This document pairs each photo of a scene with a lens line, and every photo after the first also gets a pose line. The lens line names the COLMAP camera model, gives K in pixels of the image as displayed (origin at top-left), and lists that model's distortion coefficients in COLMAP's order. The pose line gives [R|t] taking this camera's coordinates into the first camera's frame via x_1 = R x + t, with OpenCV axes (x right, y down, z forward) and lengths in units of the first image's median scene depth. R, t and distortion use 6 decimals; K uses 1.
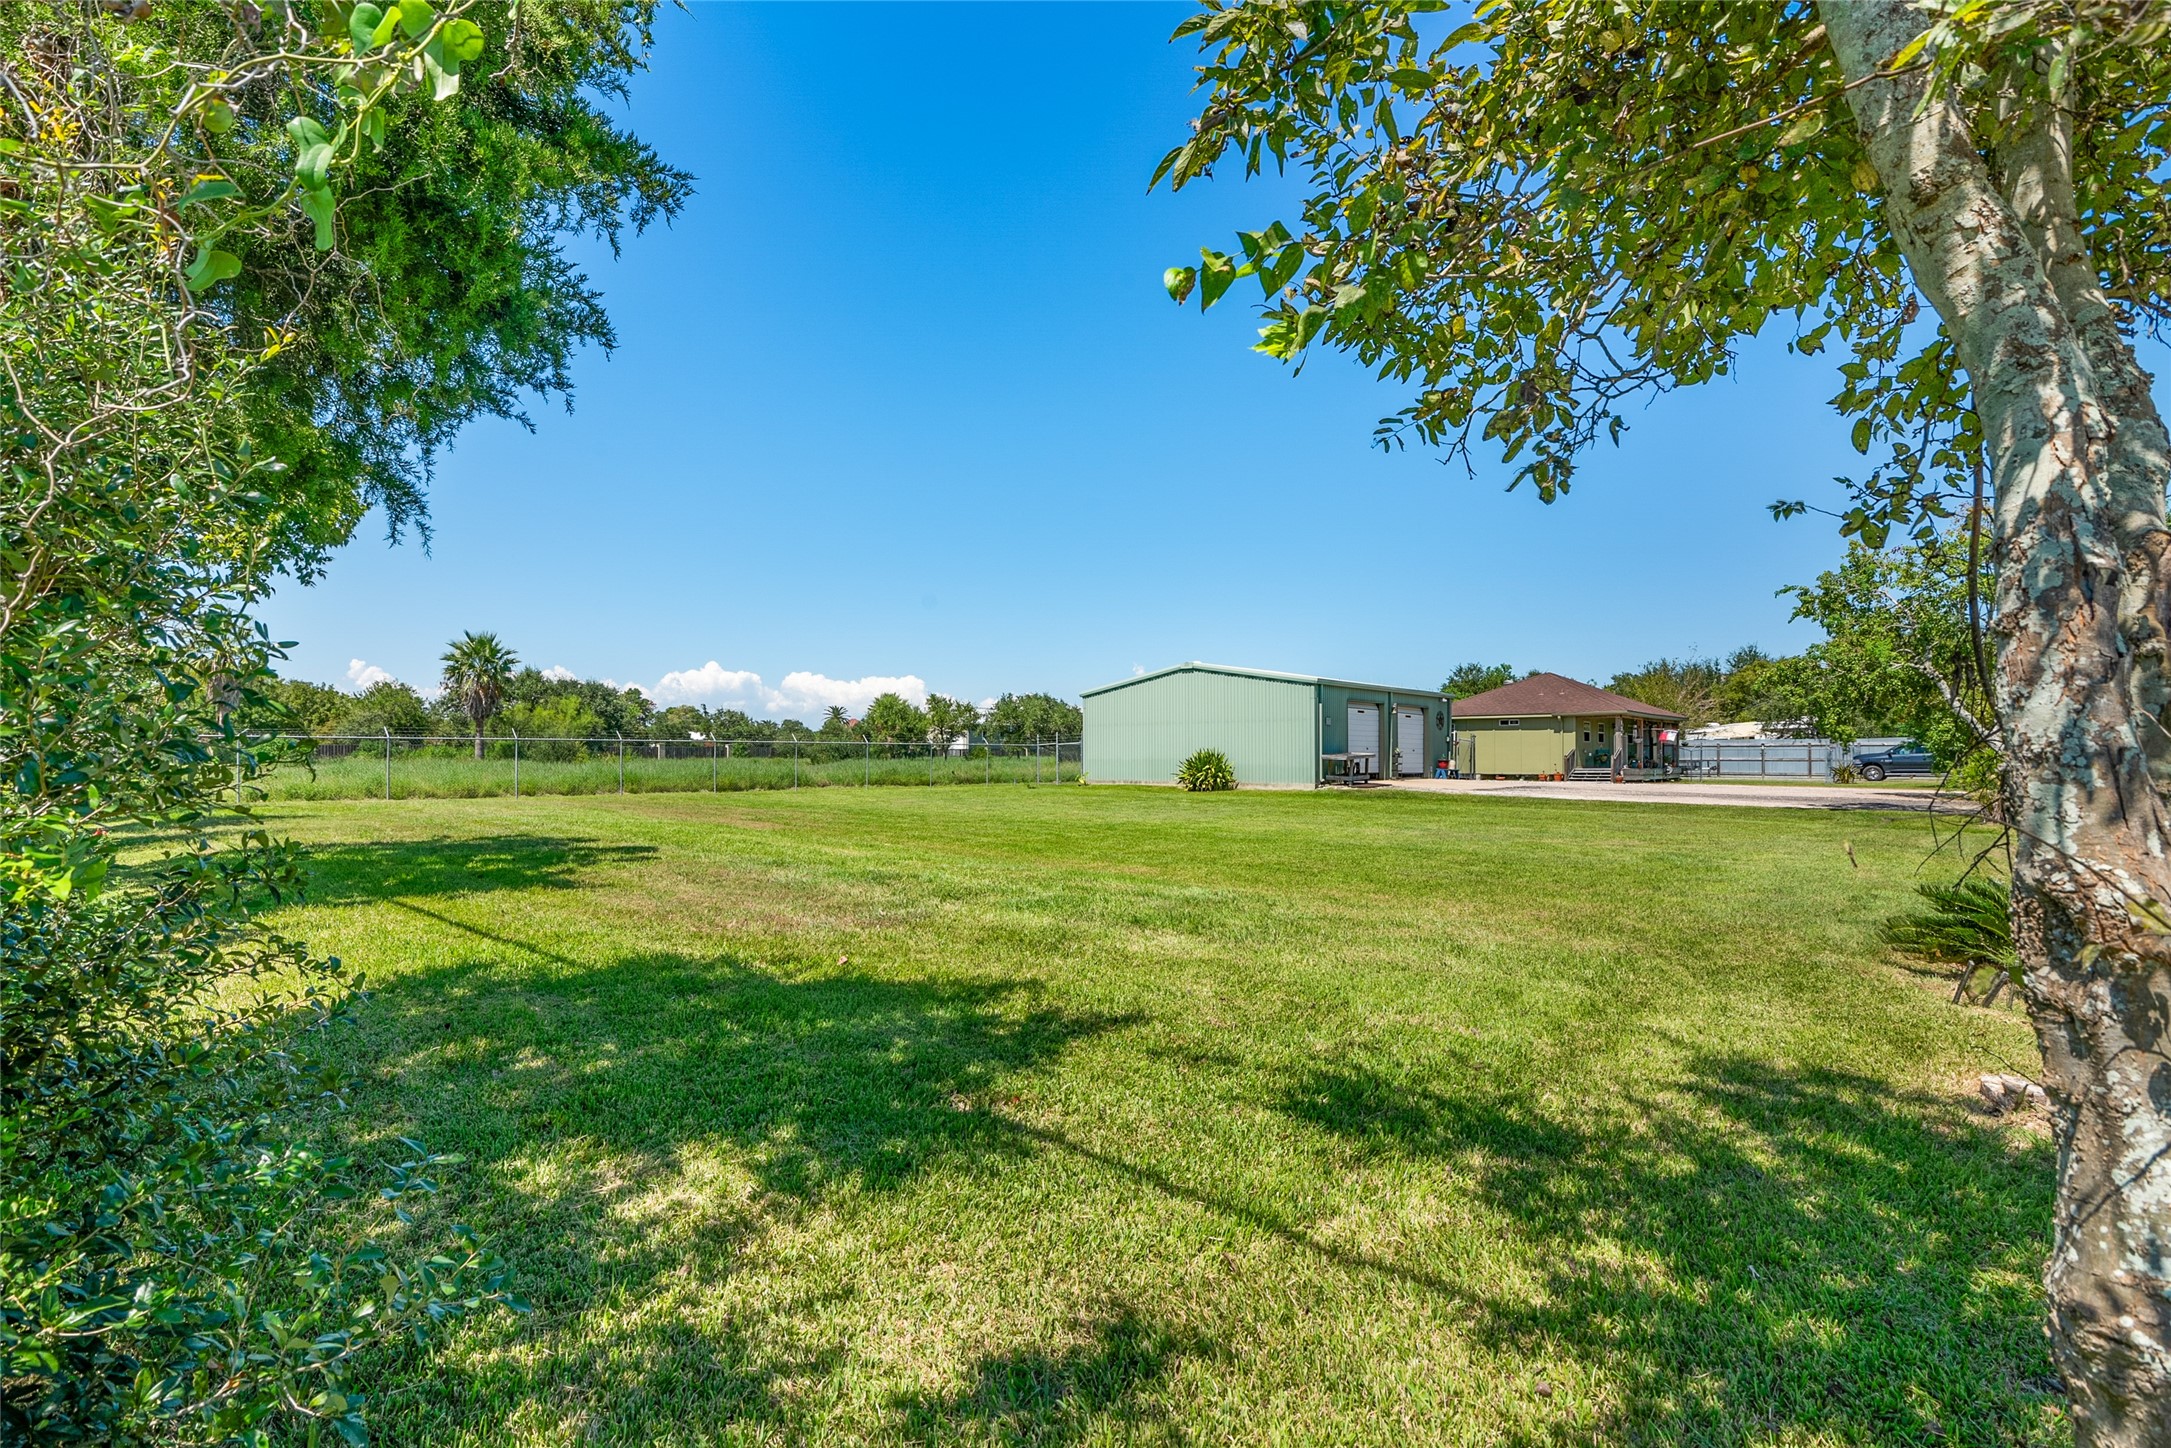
lens RADIAL K [[999.7, 0, 1091.5], [0, 999.7, 728.5], [0, 0, 1]] dist [-0.014911, -0.000234]
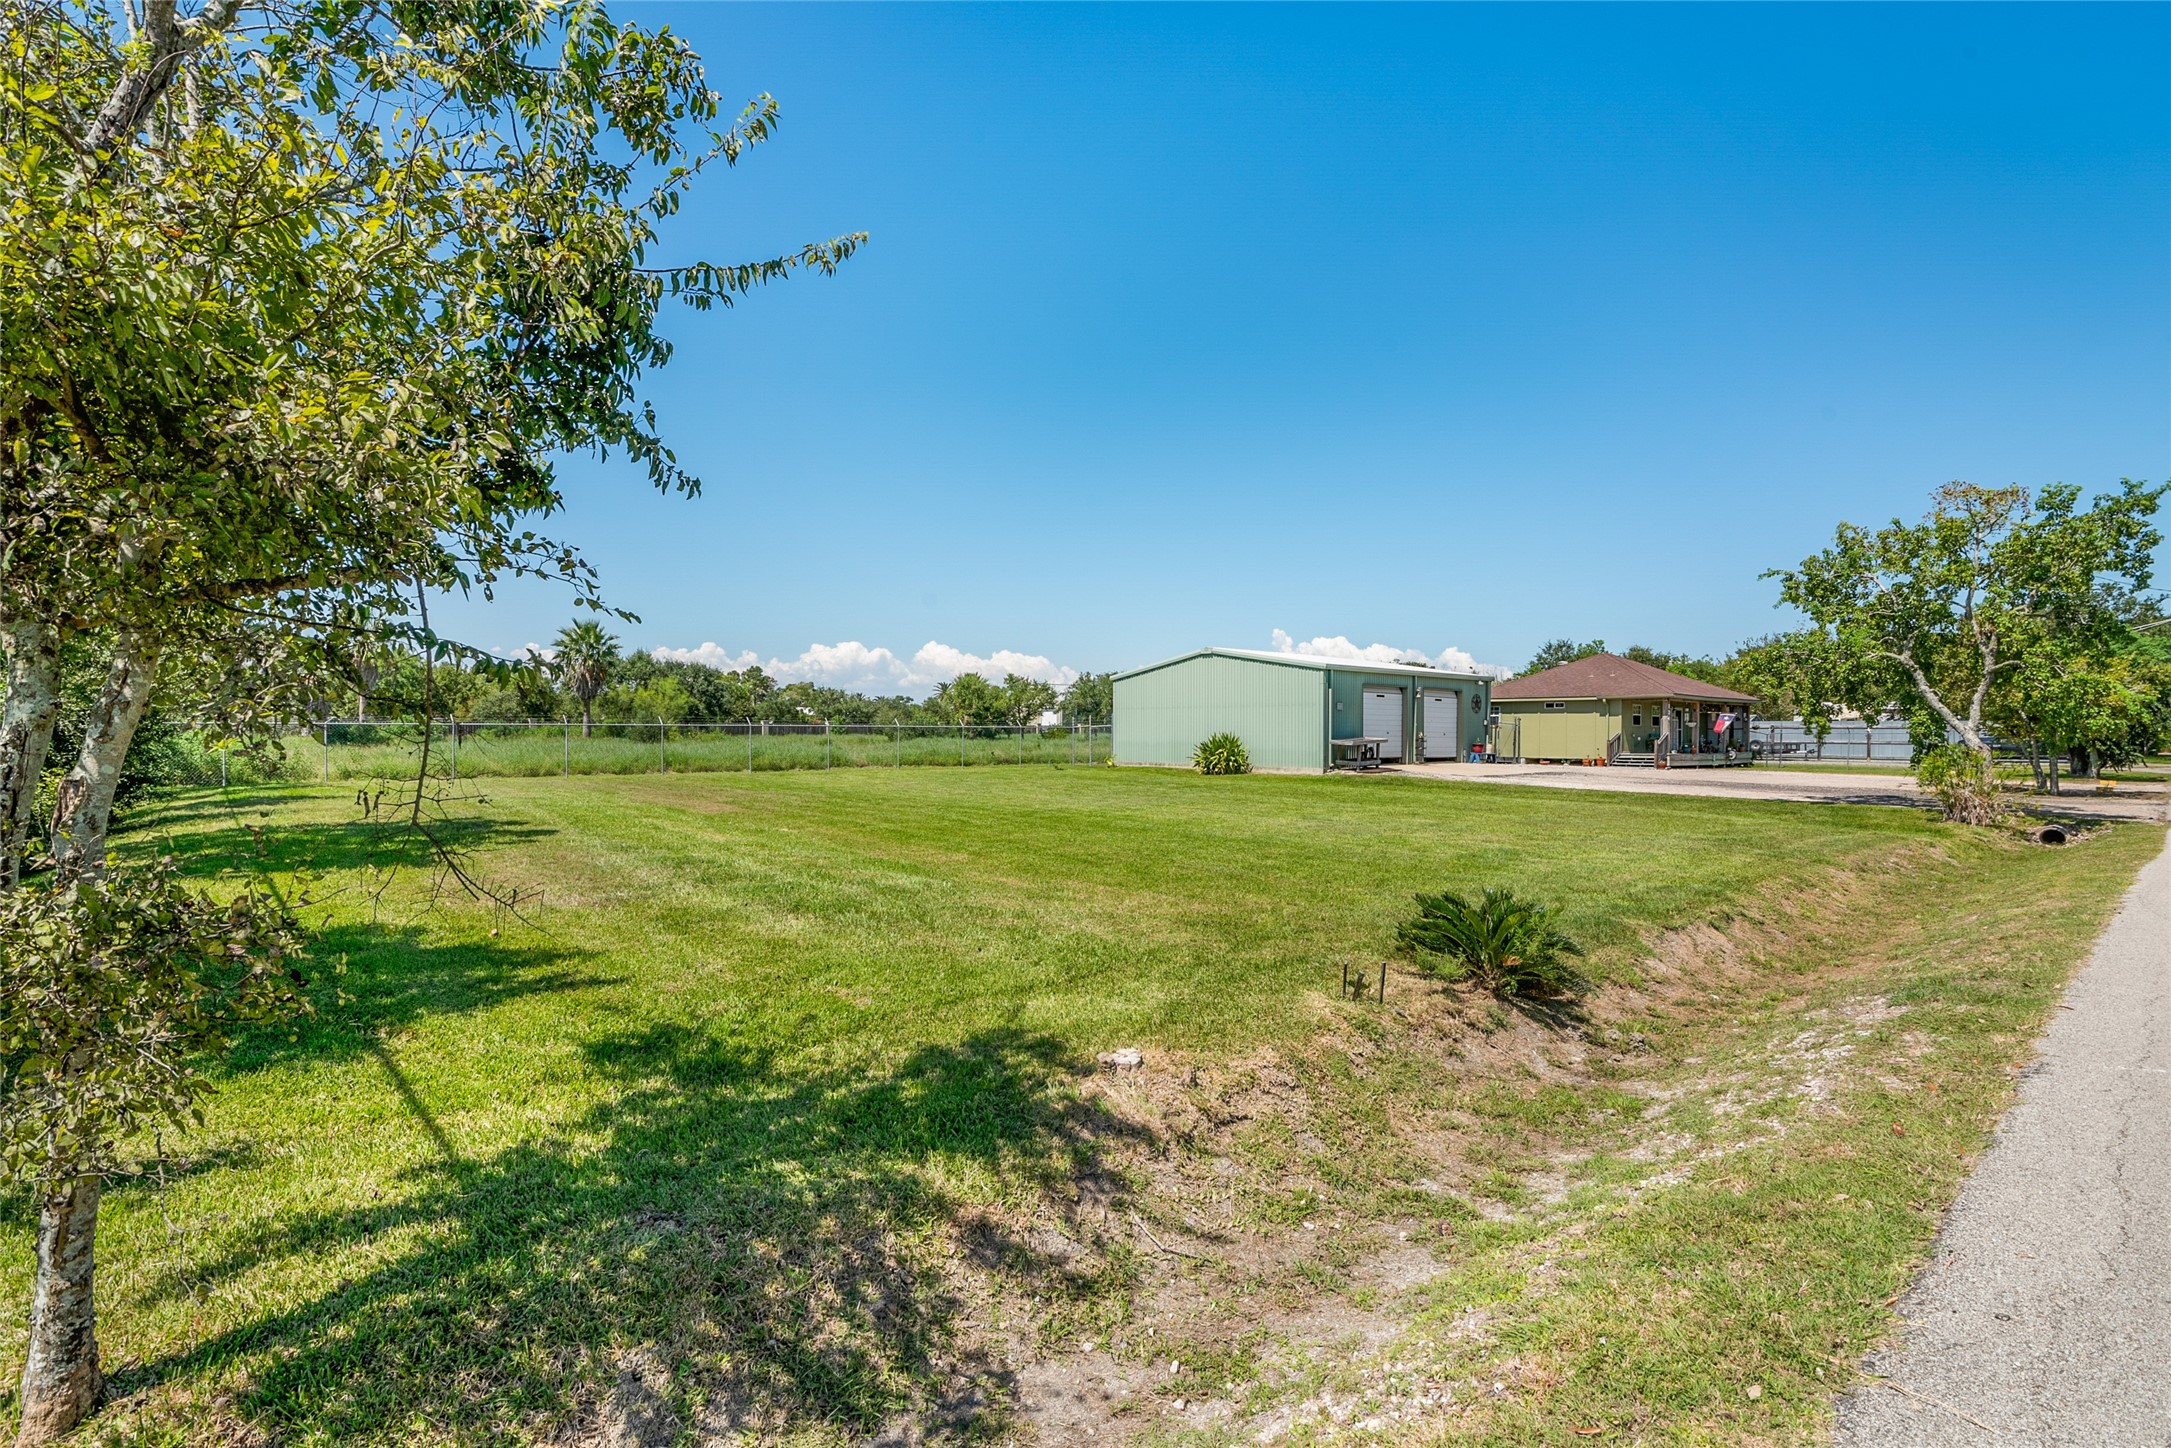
lens RADIAL K [[999.7, 0, 1076.8], [0, 999.7, 732.8], [0, 0, 1]] dist [-0.014911, -0.000234]
pose [[0.992336, 0.003372, -0.123522, 0.082724], [0.000212, 0.999580, 0.028990, -0.008036], [0.123568, -0.028793, 0.991918, -0.023436]]
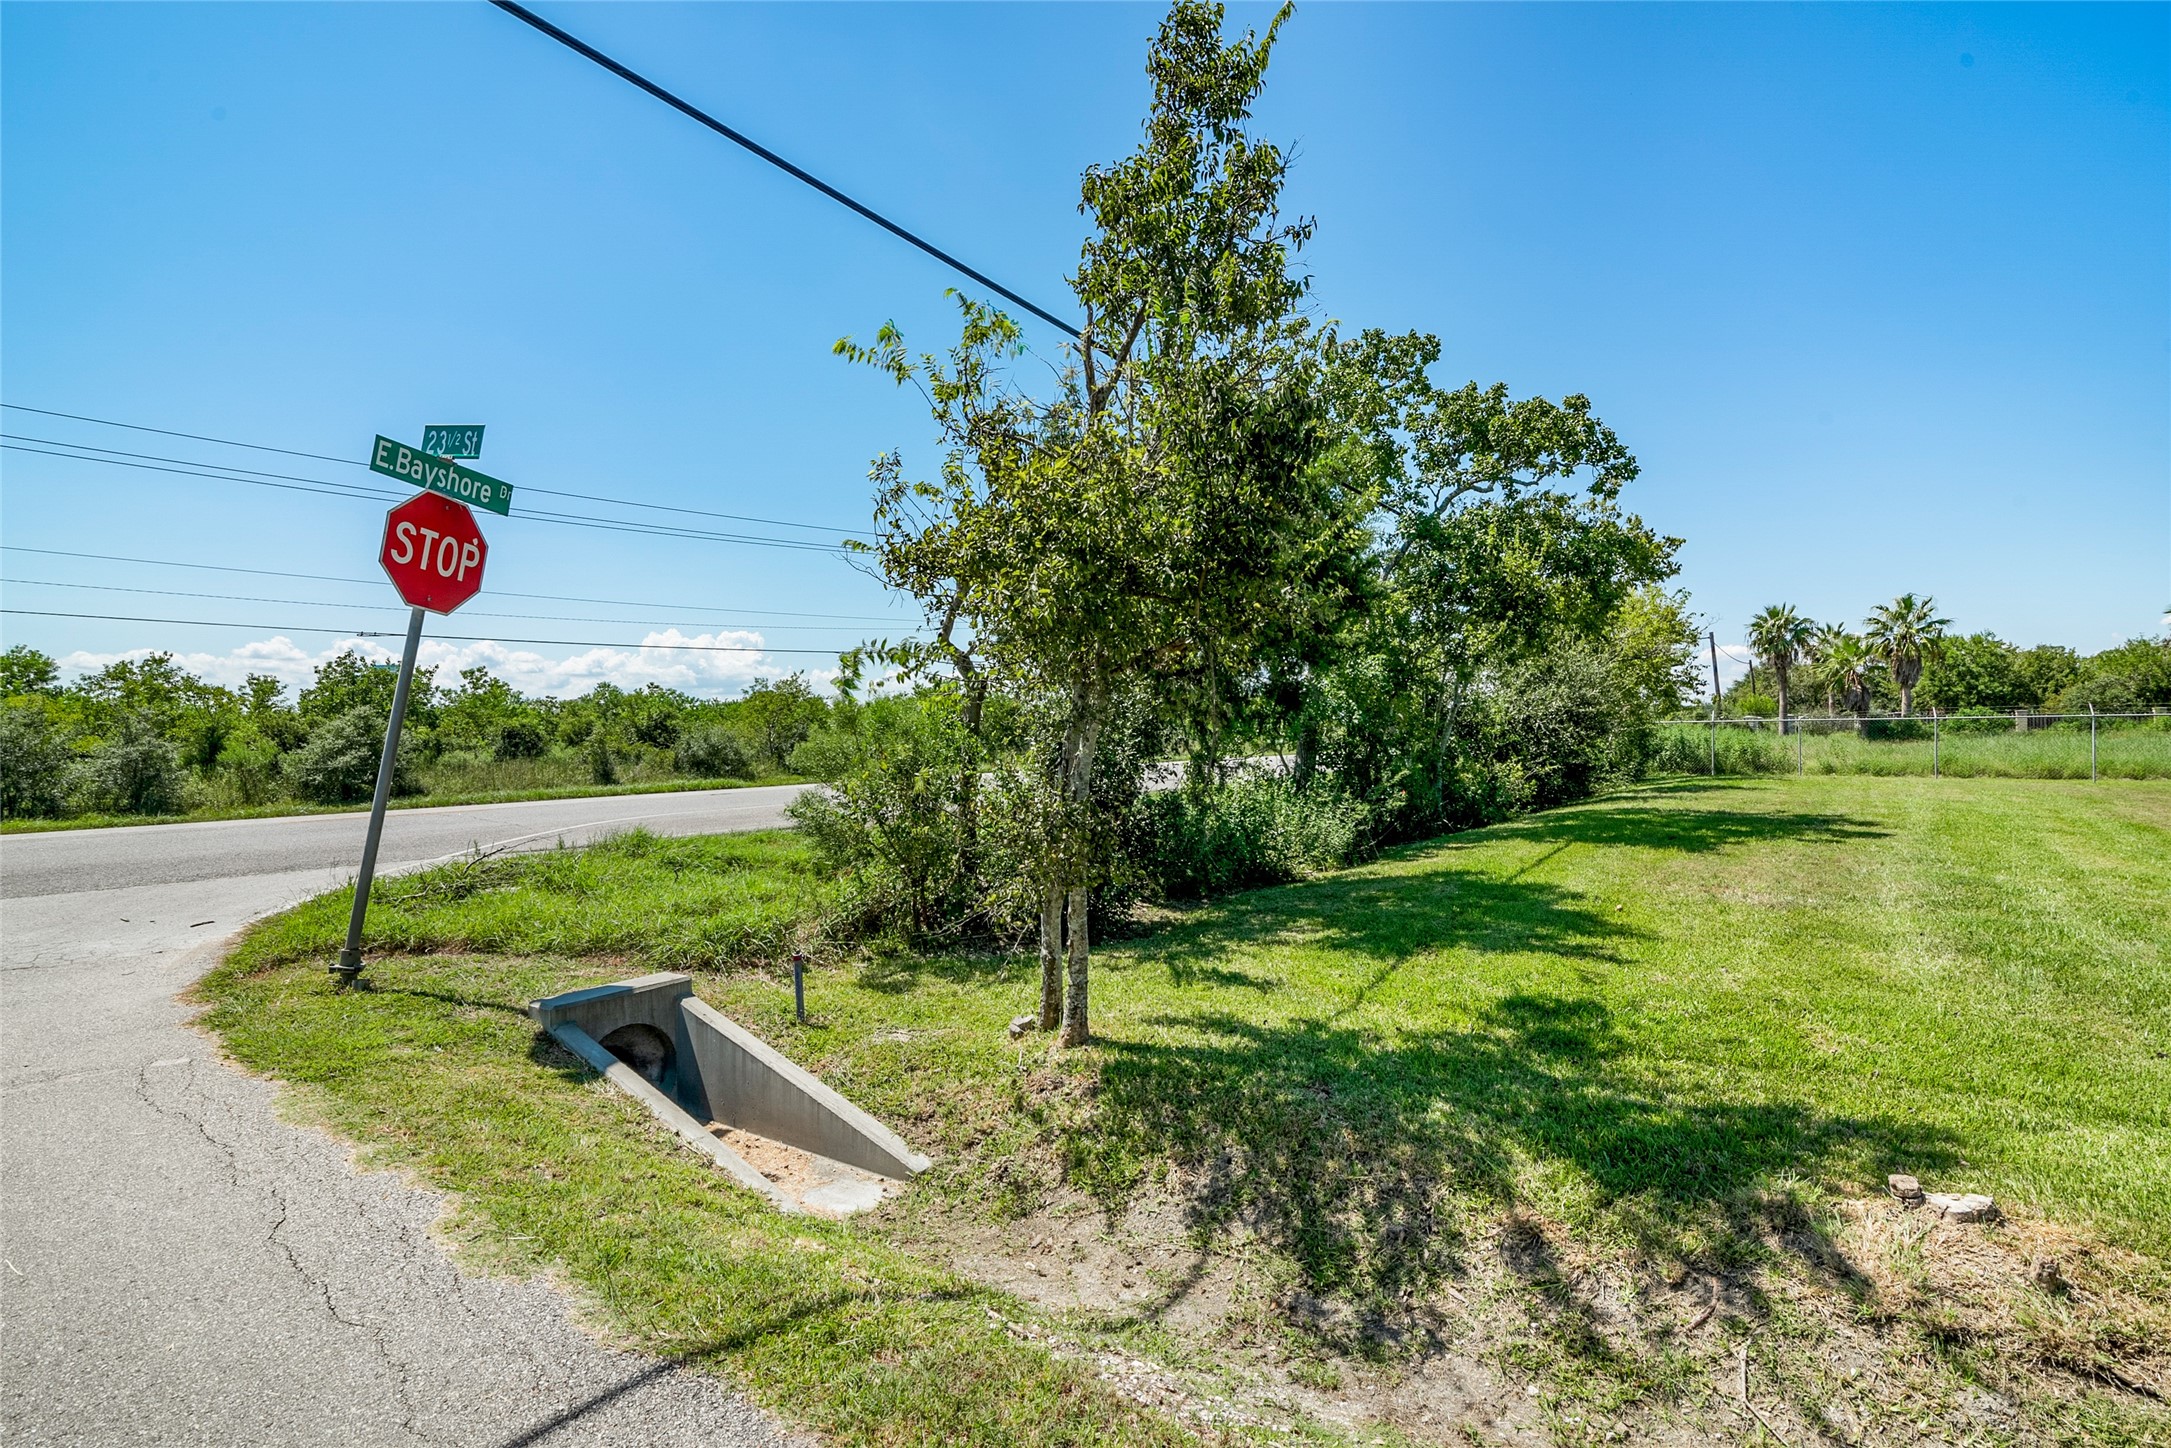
lens RADIAL K [[999.7, 0, 1087.7], [0, 999.7, 724.8], [0, 0, 1]] dist [-0.014911, -0.000234]
pose [[0.083815, -0.007639, -0.996452, 0.139580], [0.036856, 0.999310, -0.004561, -0.006730], [0.995800, -0.036343, 0.084039, 0.013750]]
